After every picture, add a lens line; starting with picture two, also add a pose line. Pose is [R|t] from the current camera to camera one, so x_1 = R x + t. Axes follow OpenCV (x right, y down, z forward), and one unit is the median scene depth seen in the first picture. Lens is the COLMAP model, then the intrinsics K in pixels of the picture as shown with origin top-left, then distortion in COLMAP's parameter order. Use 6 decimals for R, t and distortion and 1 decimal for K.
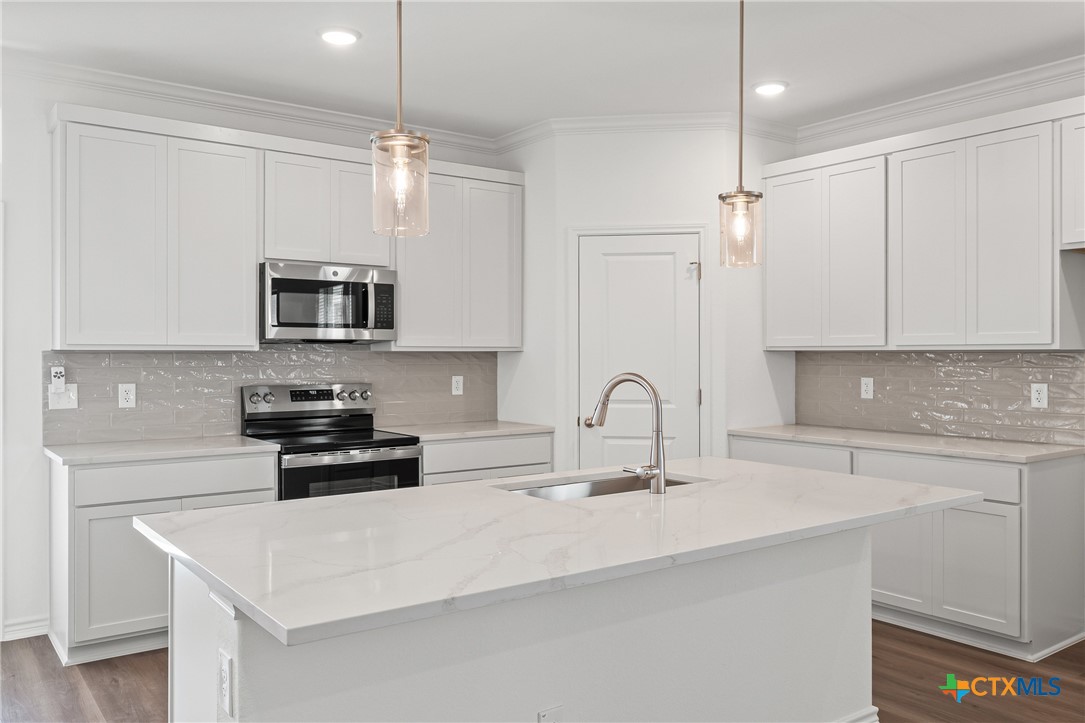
lens RADIAL K [[887.6, 0, 559.4], [0, 887.6, 349.4], [0, 0, 1]] dist [-0.001870, 0.005064]
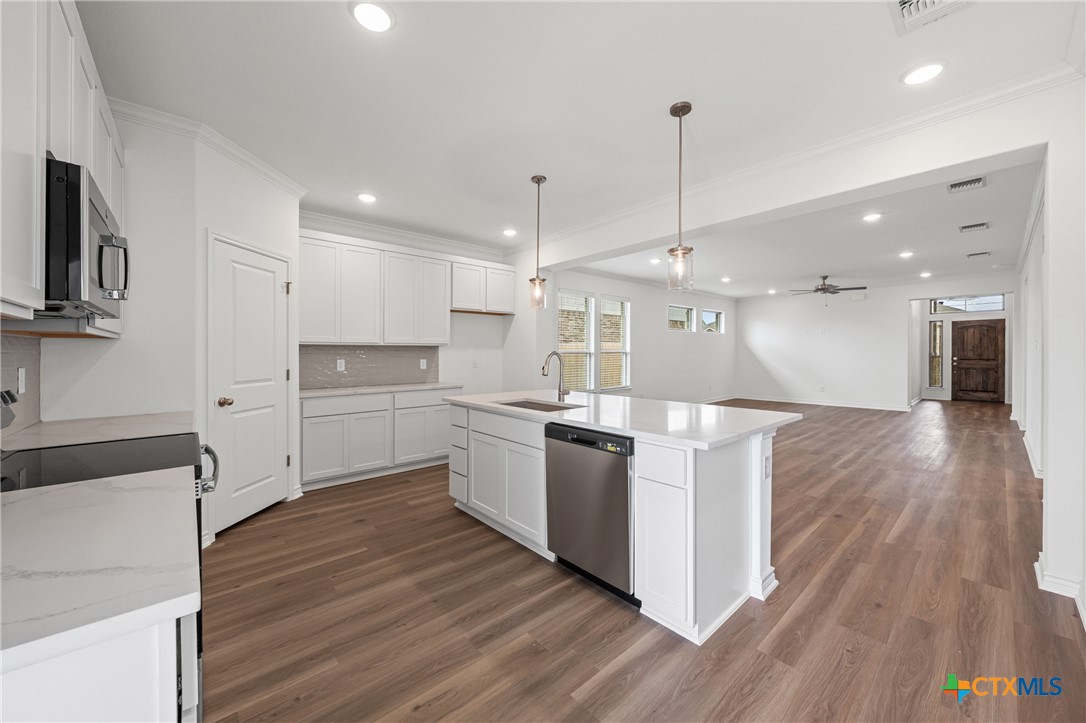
lens RADIAL K [[395.2, 0, 550.6], [0, 395.2, 356.3], [0, 0, 1]] dist [-0.001177, -0.000080]
pose [[-0.087650, -0.007344, 0.996124, -0.575031], [-0.000155, 0.999973, 0.007359, 0.020136], [-0.996151, 0.000490, -0.087649, 0.682851]]
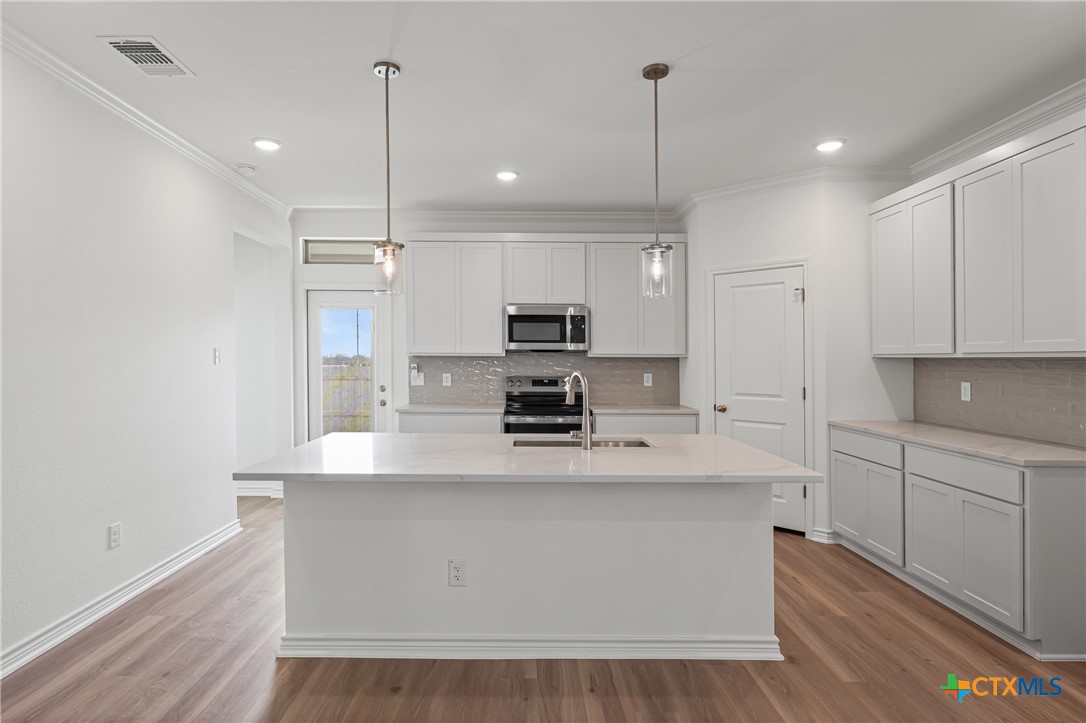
lens RADIAL K [[603.5, 0, 513.8], [0, 603.5, 360.6], [0, 0, 1]] dist [-0.000112, 0.000510]
pose [[0.788687, 0.007055, -0.614755, 0.395500], [-0.002779, 0.999965, 0.007910, 0.000485], [0.614789, -0.004530, 0.788679, 0.060775]]
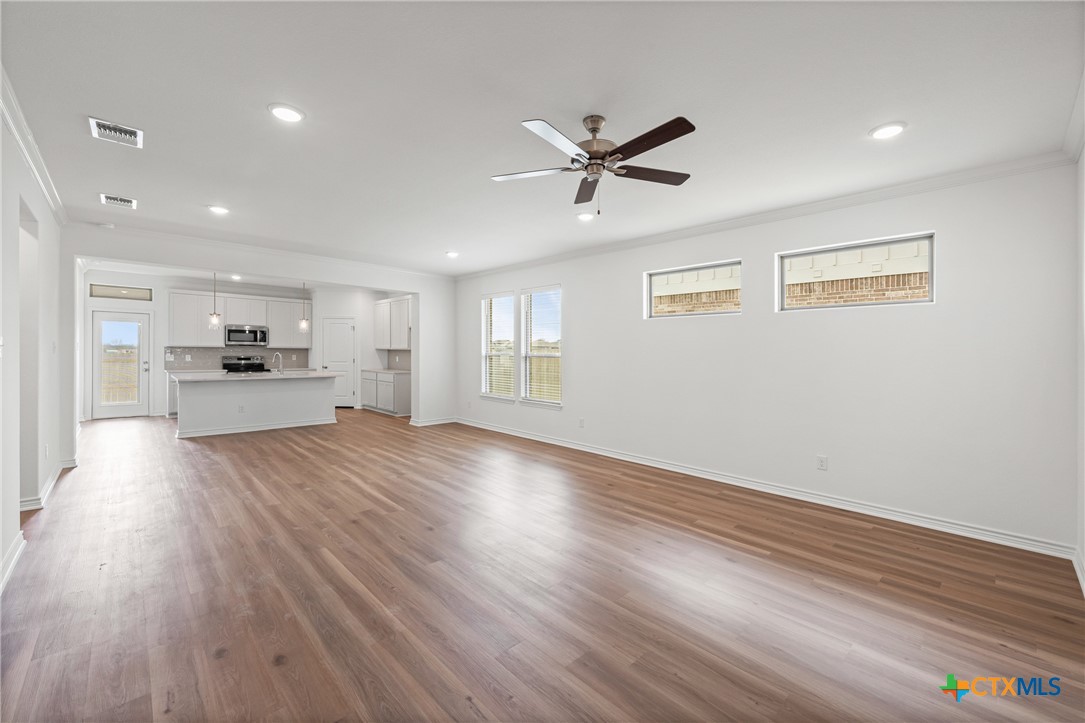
lens RADIAL K [[430.7, 0, 544.3], [0, 430.7, 353.7], [0, 0, 1]] dist [-0.001377, -0.000309]
pose [[0.993313, 0.012193, 0.114807, 0.840164], [-0.013286, 0.999873, 0.008757, -0.005423], [-0.114686, -0.010224, 0.993349, -1.059692]]
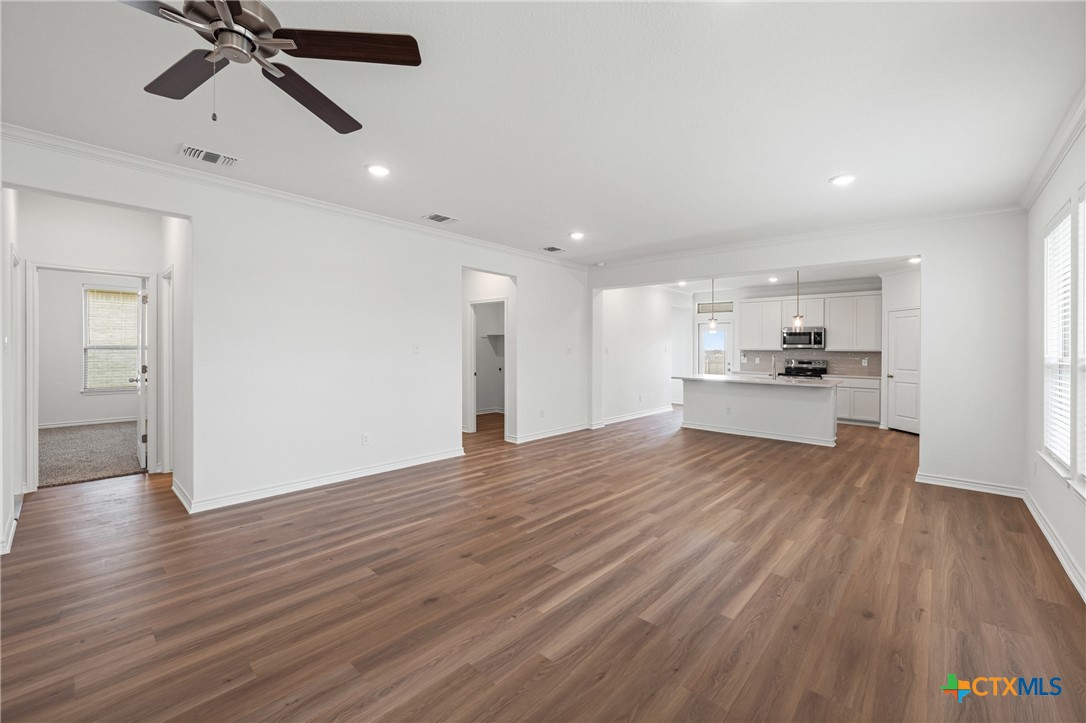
lens RADIAL K [[429.6, 0, 553.5], [0, 429.6, 353.3], [0, 0, 1]] dist [-0.000418, -0.000345]
pose [[0.202622, 0.011423, -0.979190, 1.307625], [-0.005741, 0.999929, 0.010477, -0.000144], [0.979240, 0.003499, 0.202673, -0.399554]]
